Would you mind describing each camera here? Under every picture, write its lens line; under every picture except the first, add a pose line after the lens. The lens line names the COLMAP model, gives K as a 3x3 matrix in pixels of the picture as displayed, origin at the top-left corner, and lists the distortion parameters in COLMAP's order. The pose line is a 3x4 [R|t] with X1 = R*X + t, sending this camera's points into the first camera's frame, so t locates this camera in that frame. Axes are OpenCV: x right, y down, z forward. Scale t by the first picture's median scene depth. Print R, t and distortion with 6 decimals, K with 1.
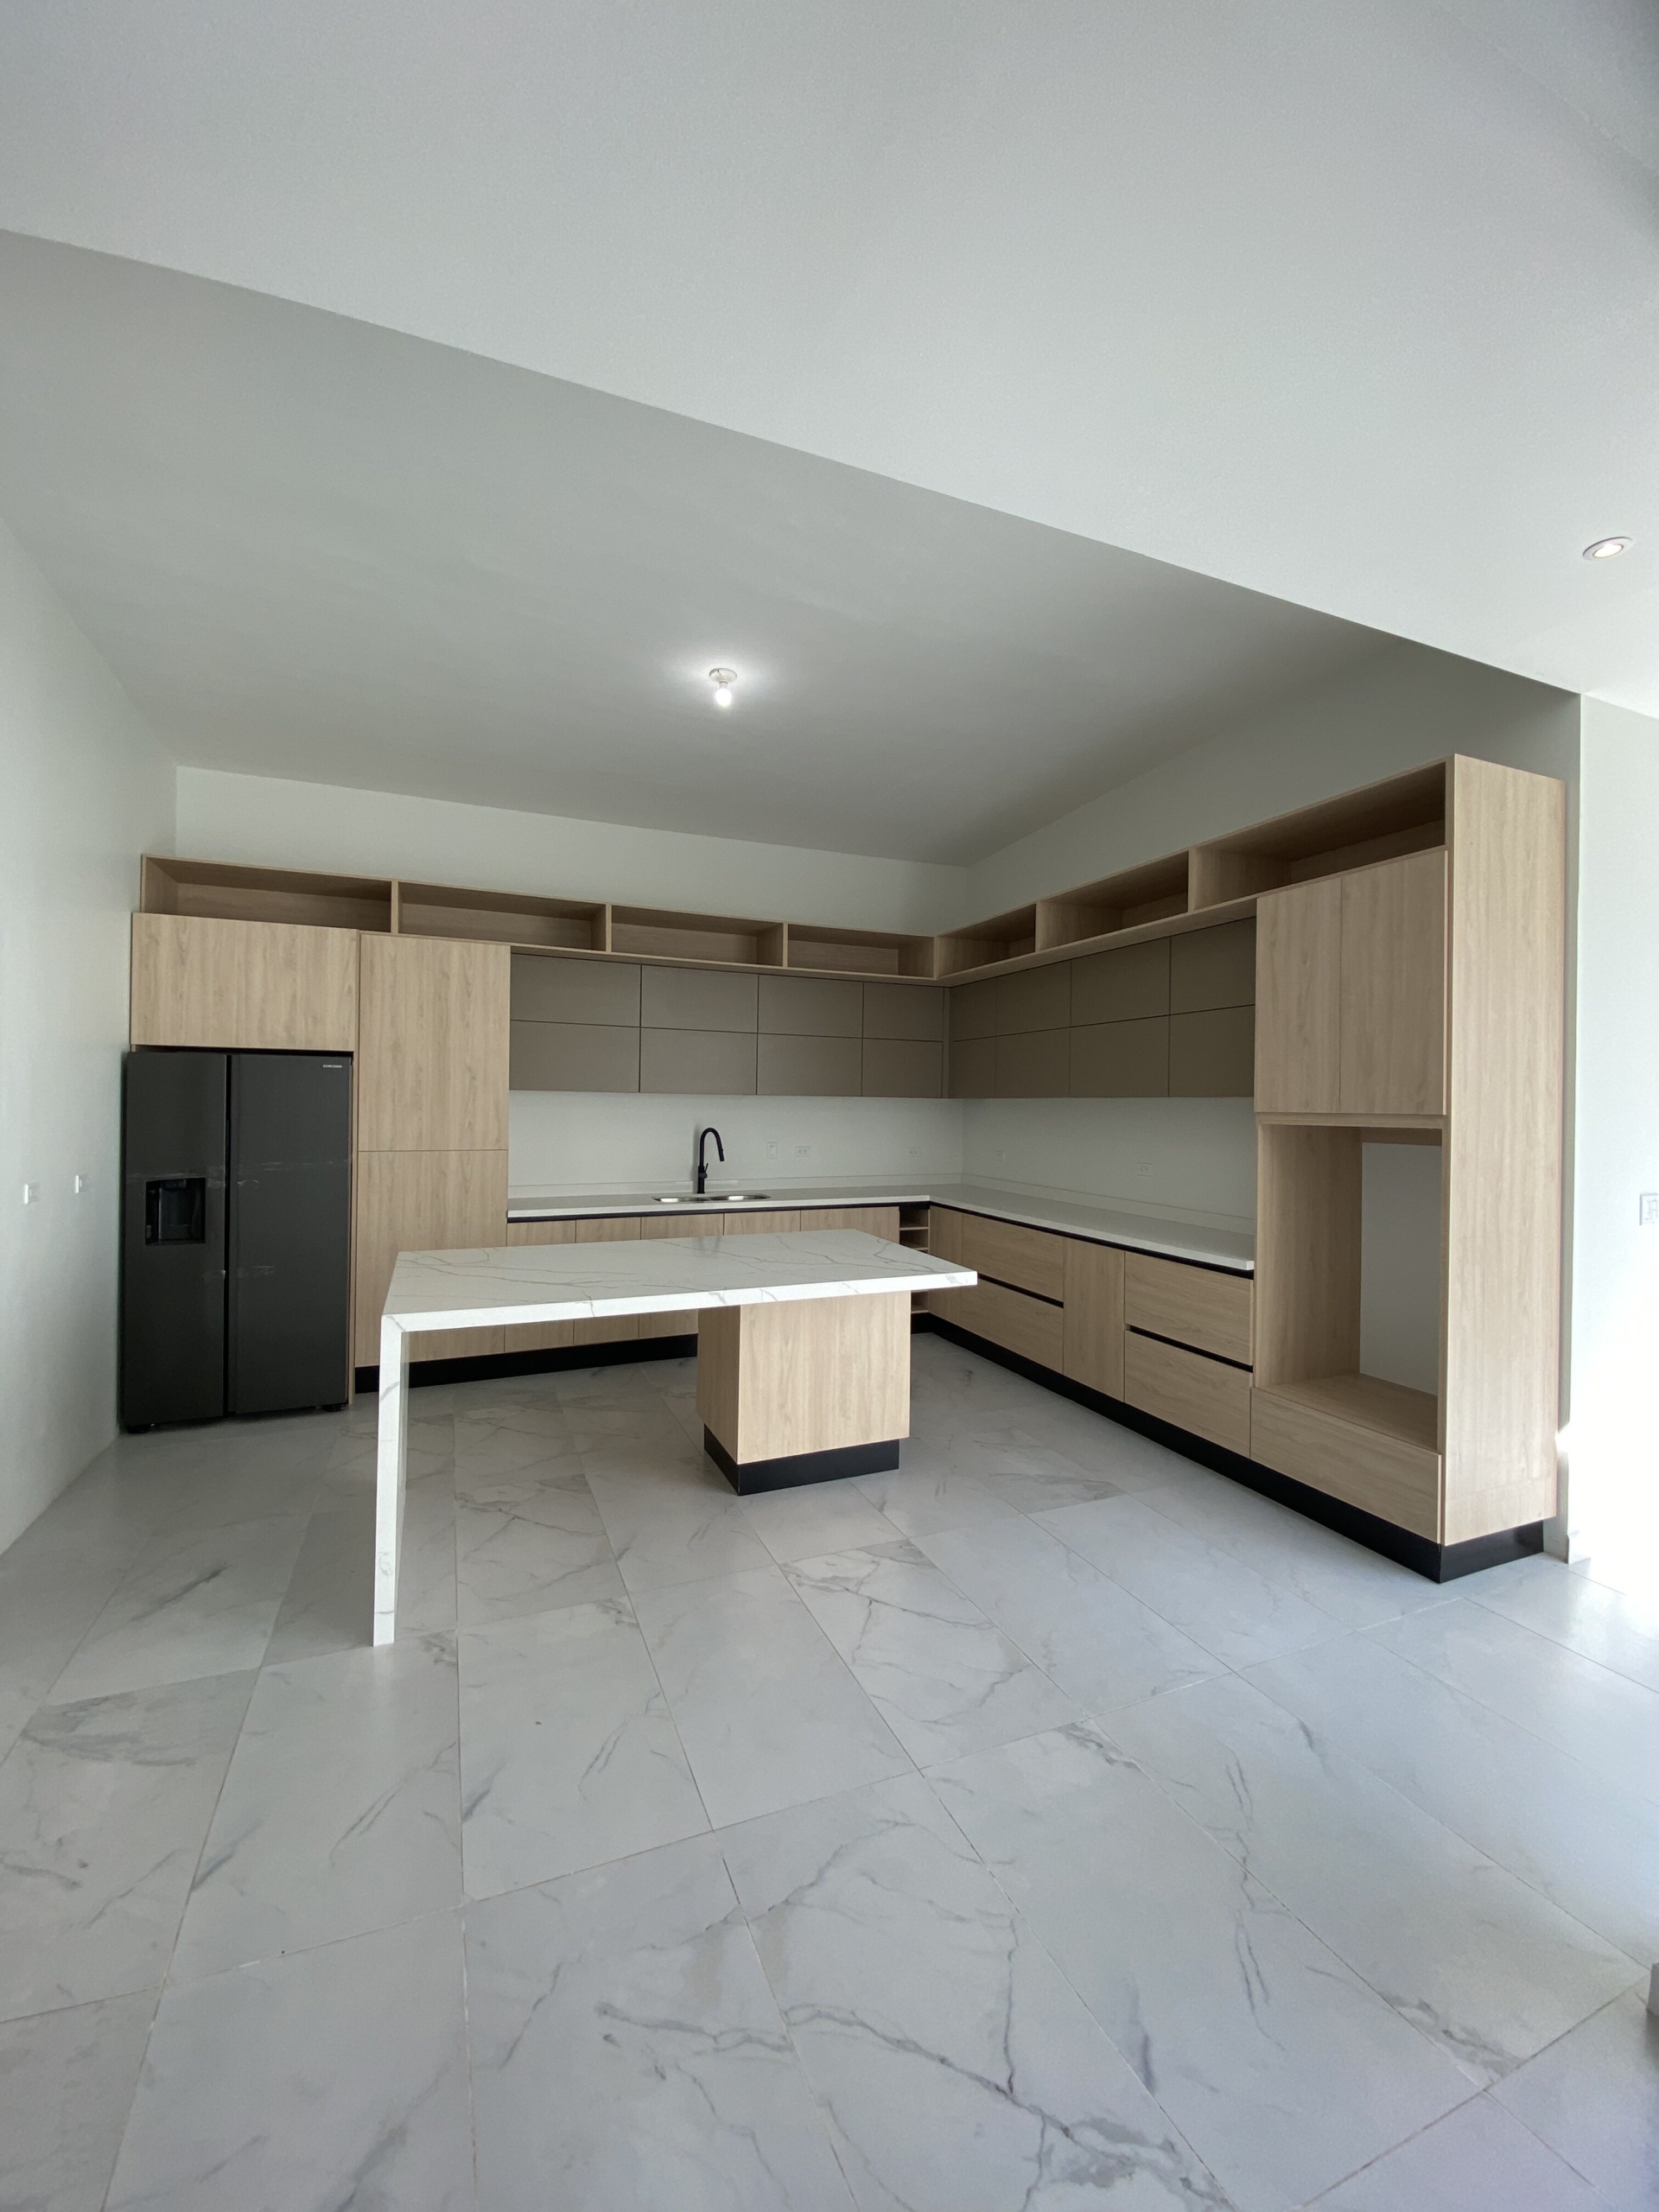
lens RADIAL K [[887.0, 0, 829.5], [0, 887.0, 1106.0], [0, 0, 1]] dist [-0.000443, -0.009059]
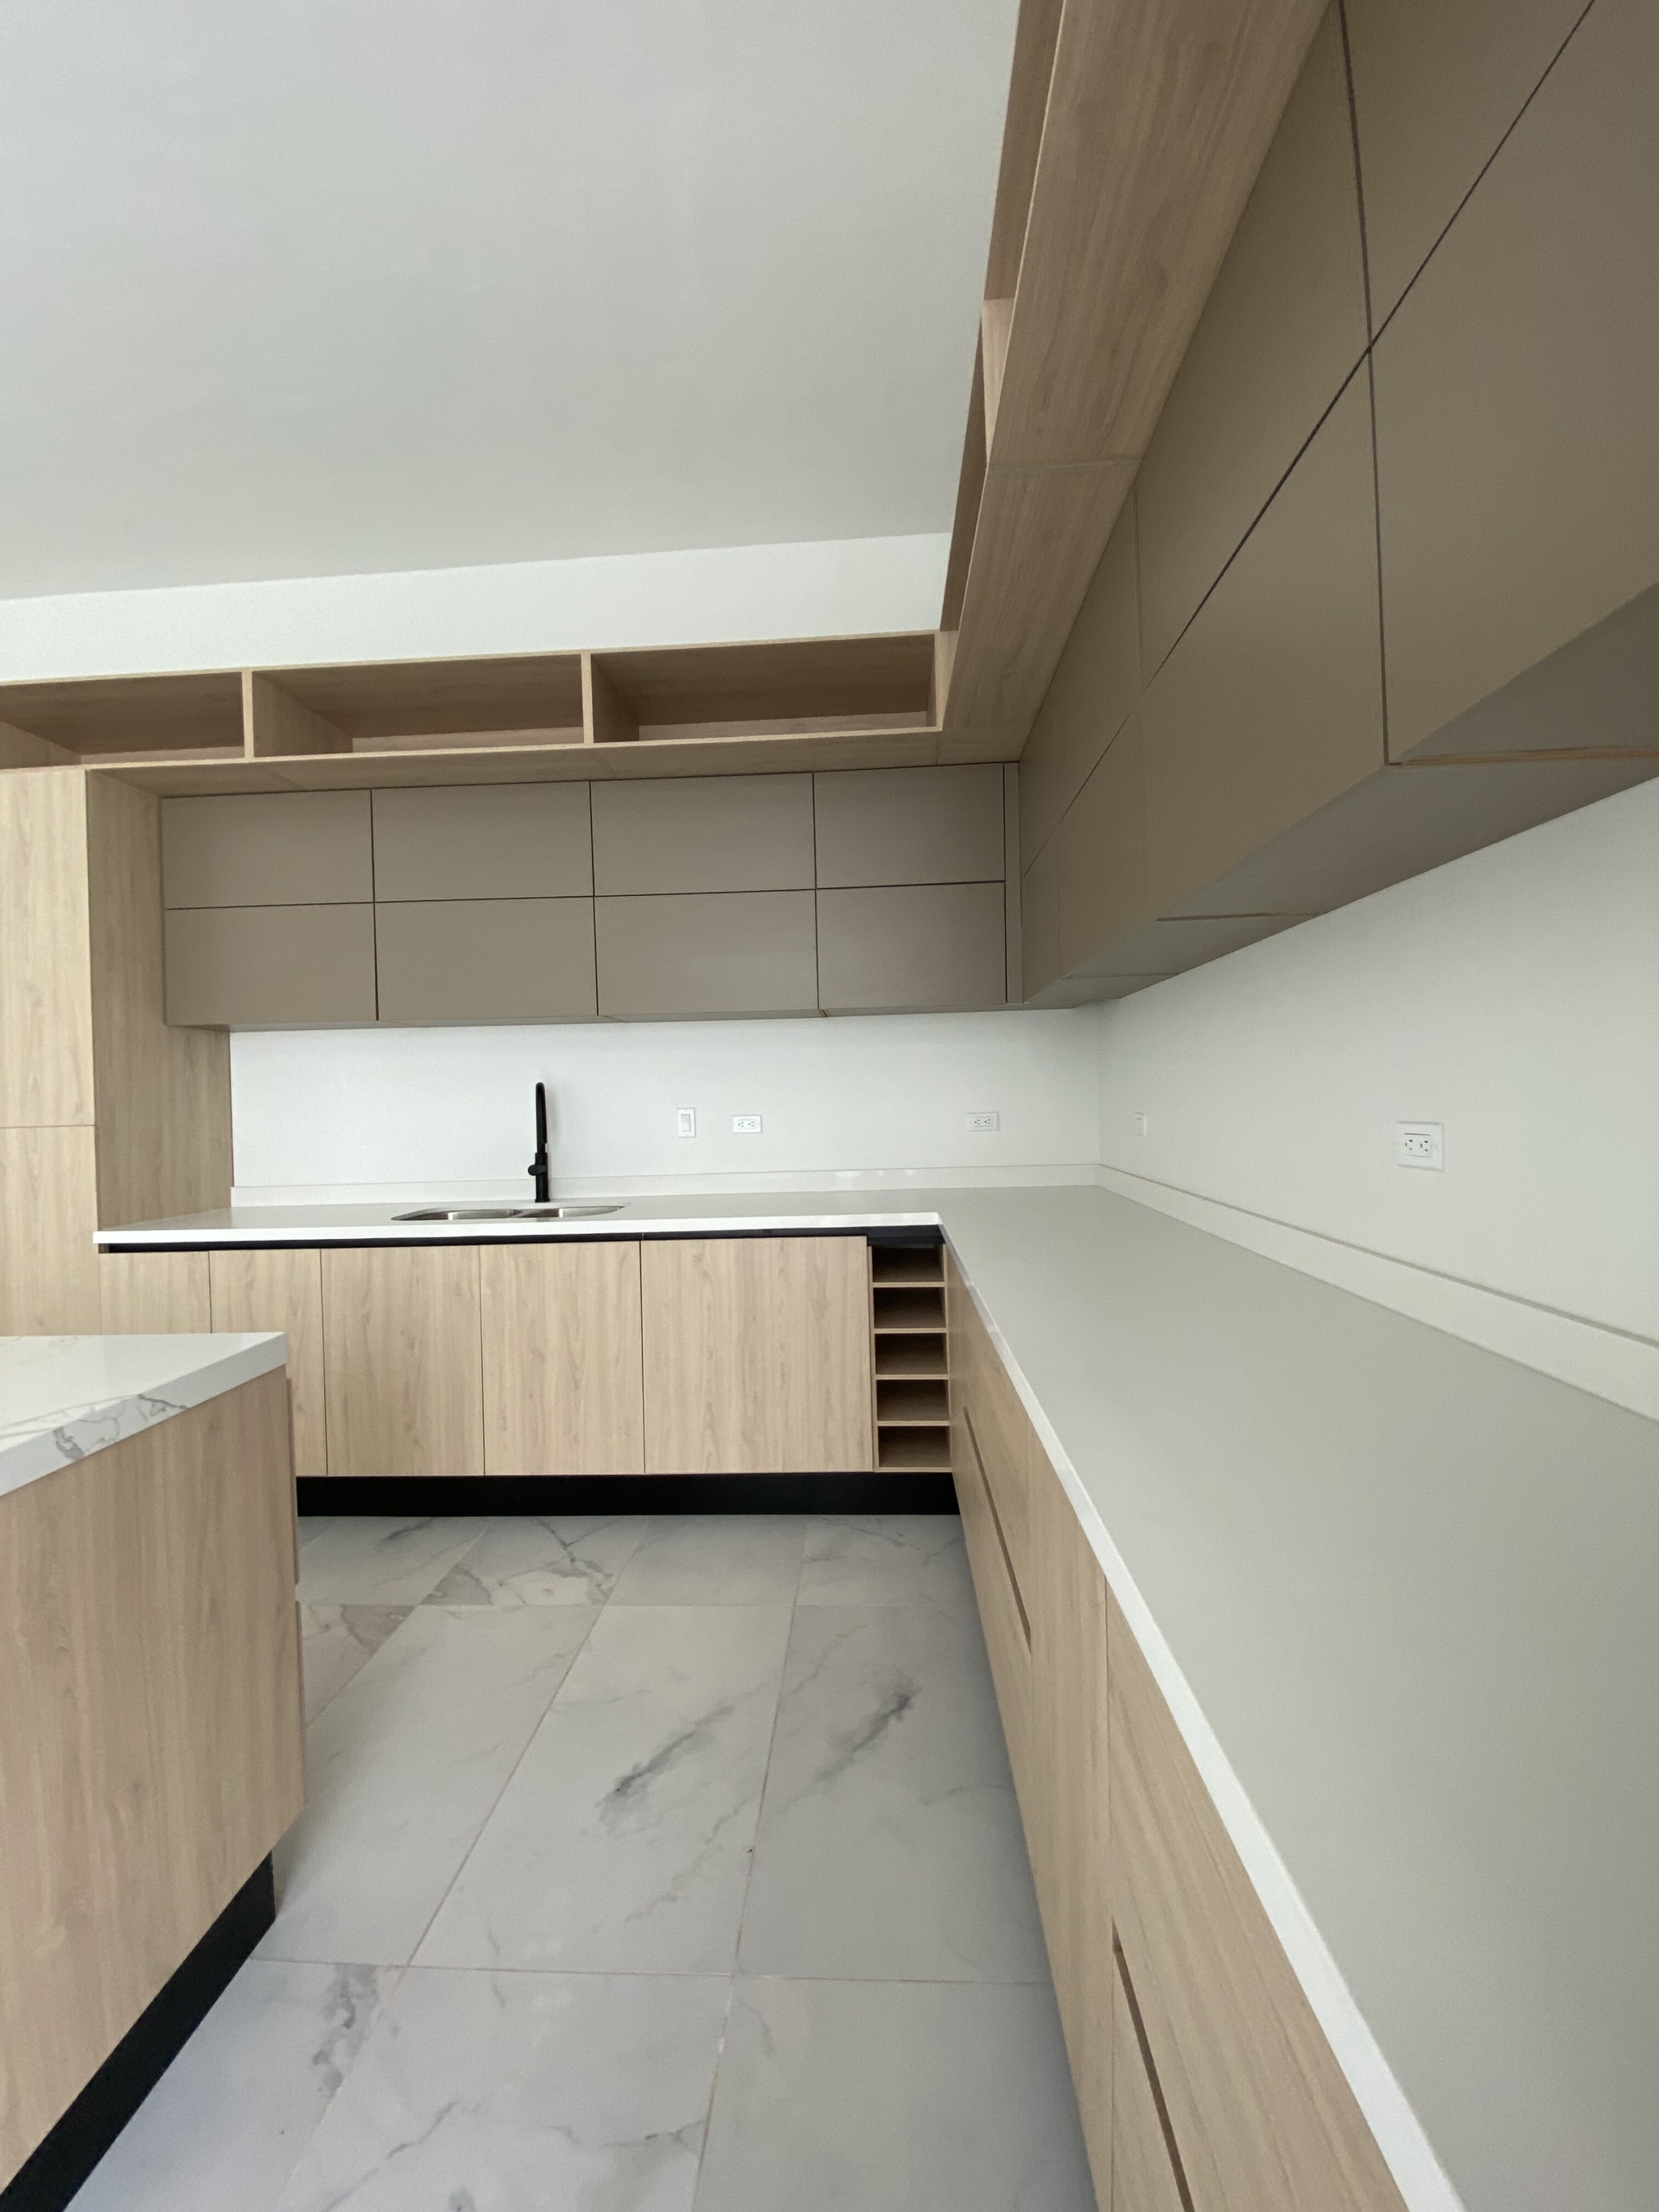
lens RADIAL K [[899.8, 0, 821.4], [0, 899.8, 1098.2], [0, 0, 1]] dist [0.014187, -0.016864]
pose [[0.903031, -0.034555, -0.428183, 0.387130], [0.033952, 0.999383, -0.009048, 0.066111], [0.428231, -0.006367, 0.903647, 0.840070]]
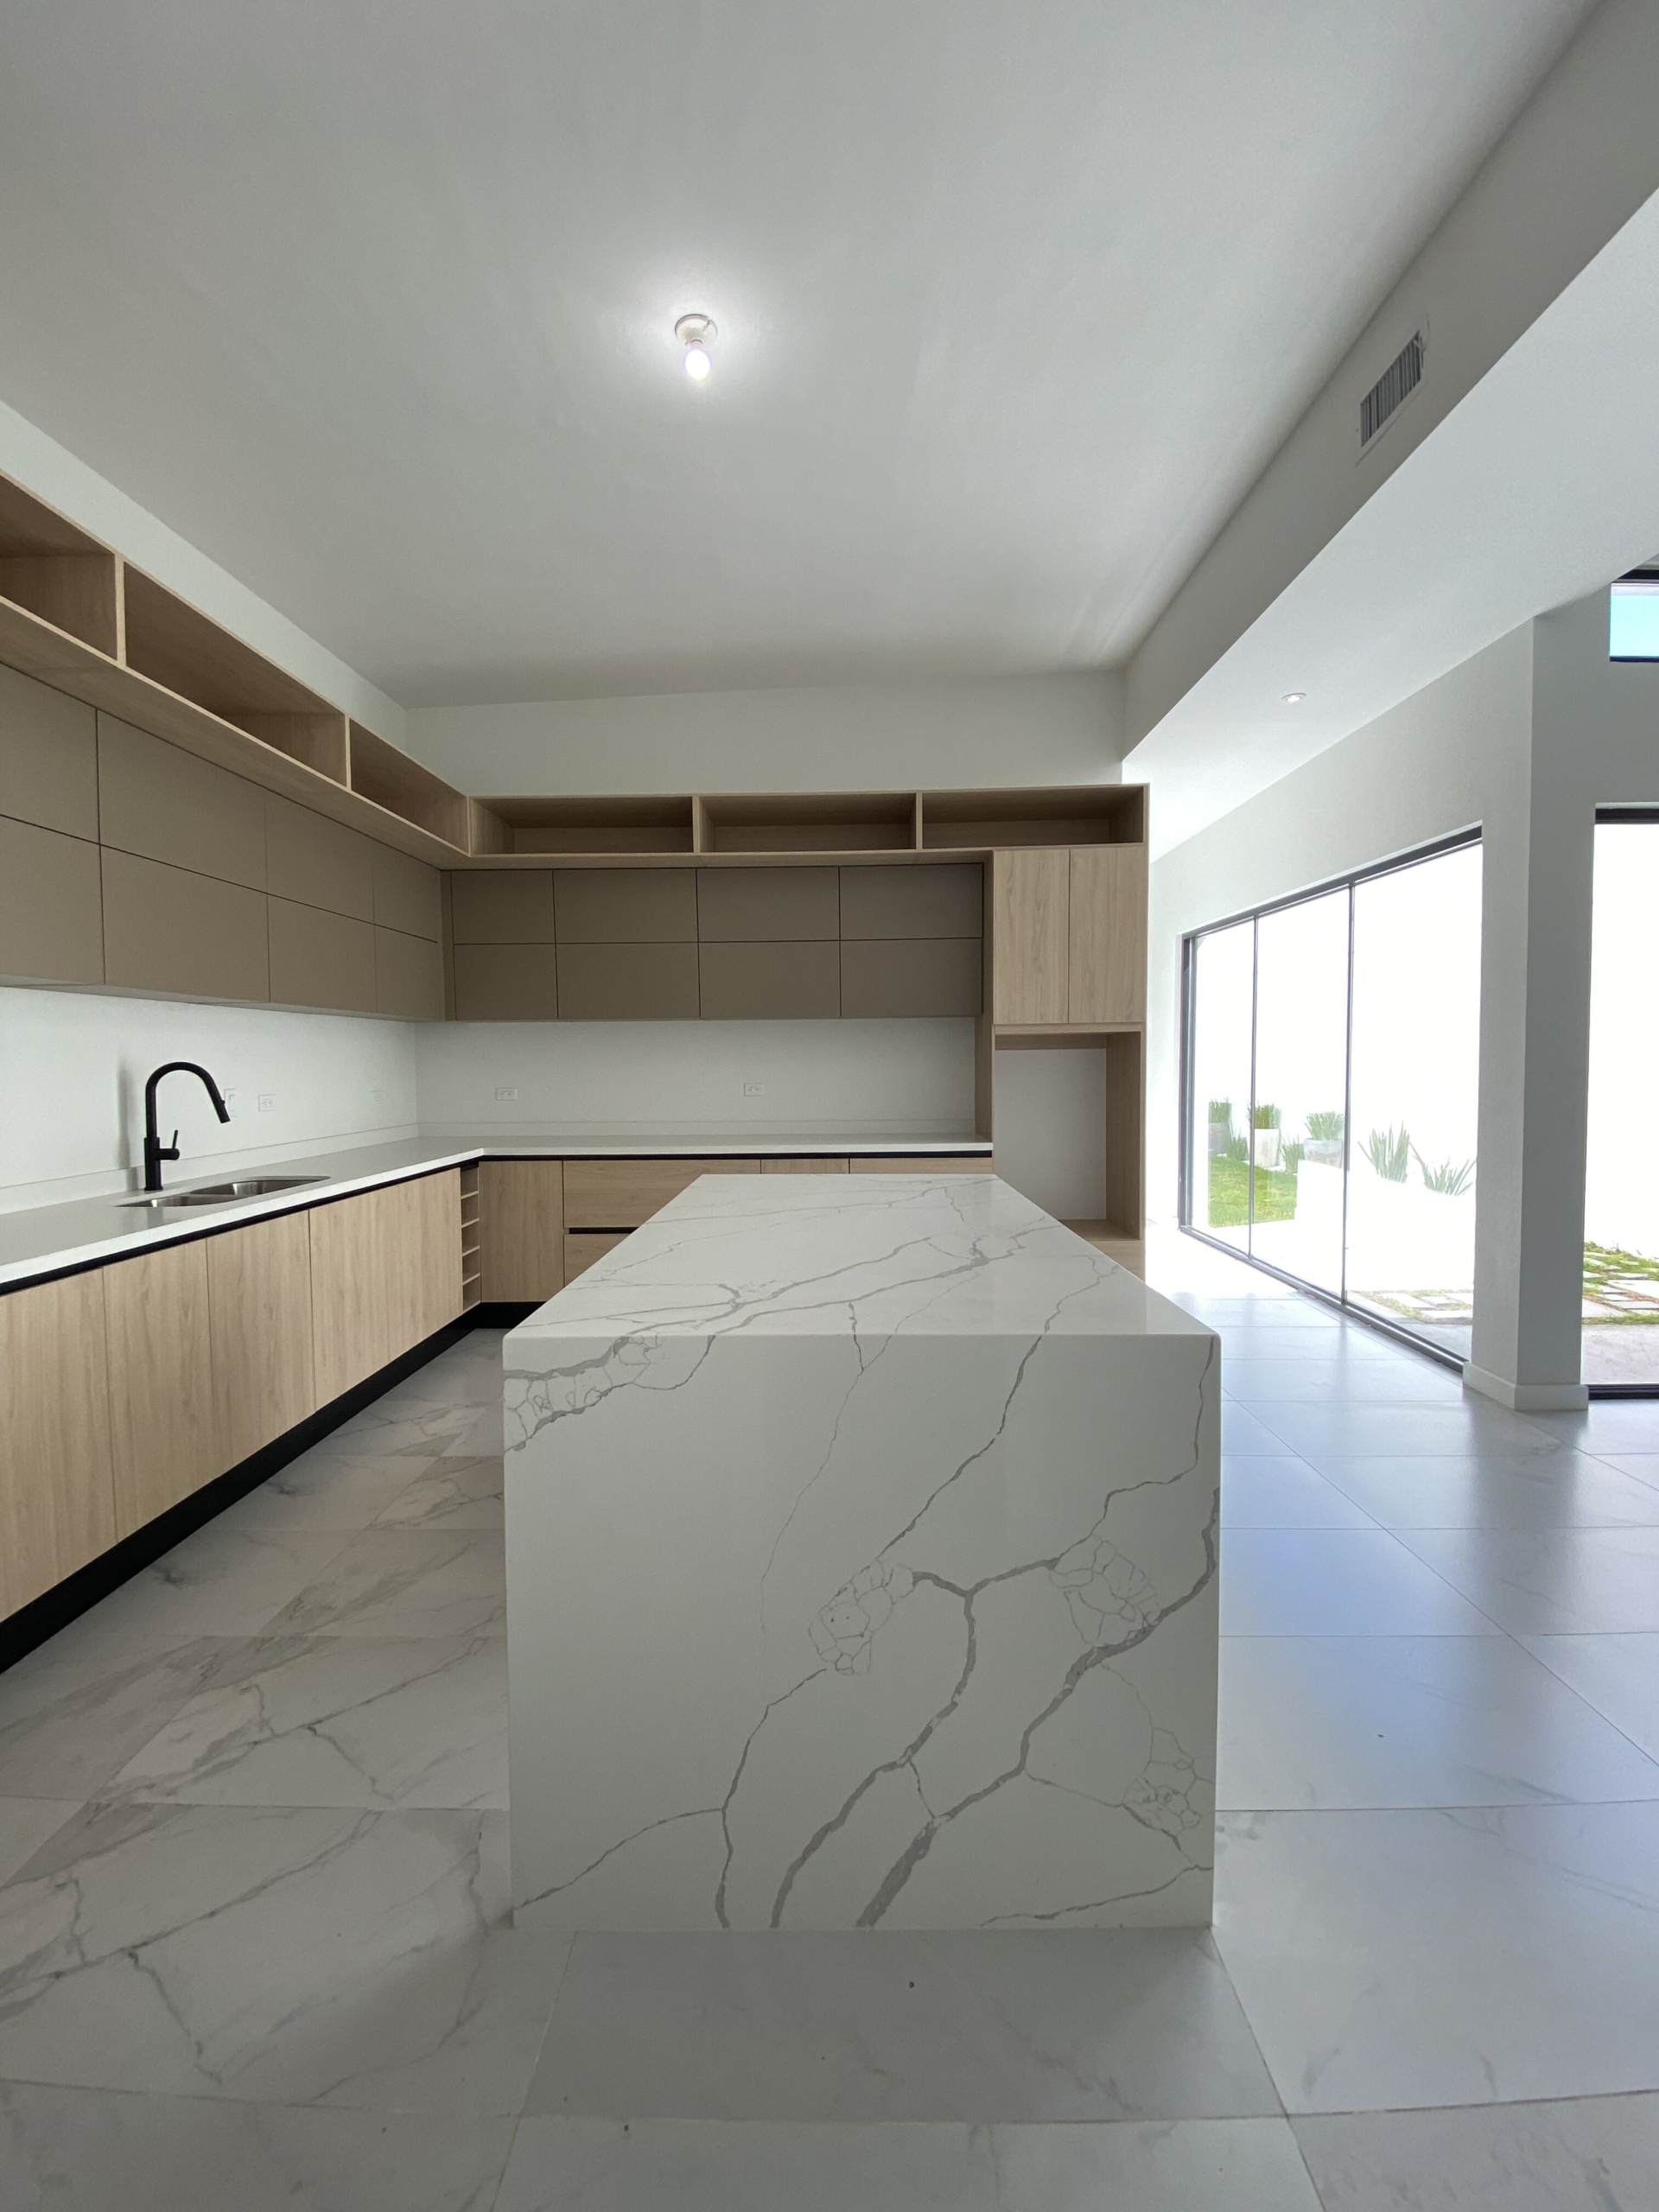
lens RADIAL K [[887.0, 0, 829.5], [0, 887.0, 1106.0], [0, 0, 1]] dist [-0.000443, -0.009059]
pose [[0.406876, -0.062110, 0.911369, -0.688195], [0.020806, 0.998057, 0.058729, 0.039415], [-0.913246, -0.004933, 0.407378, 0.629808]]
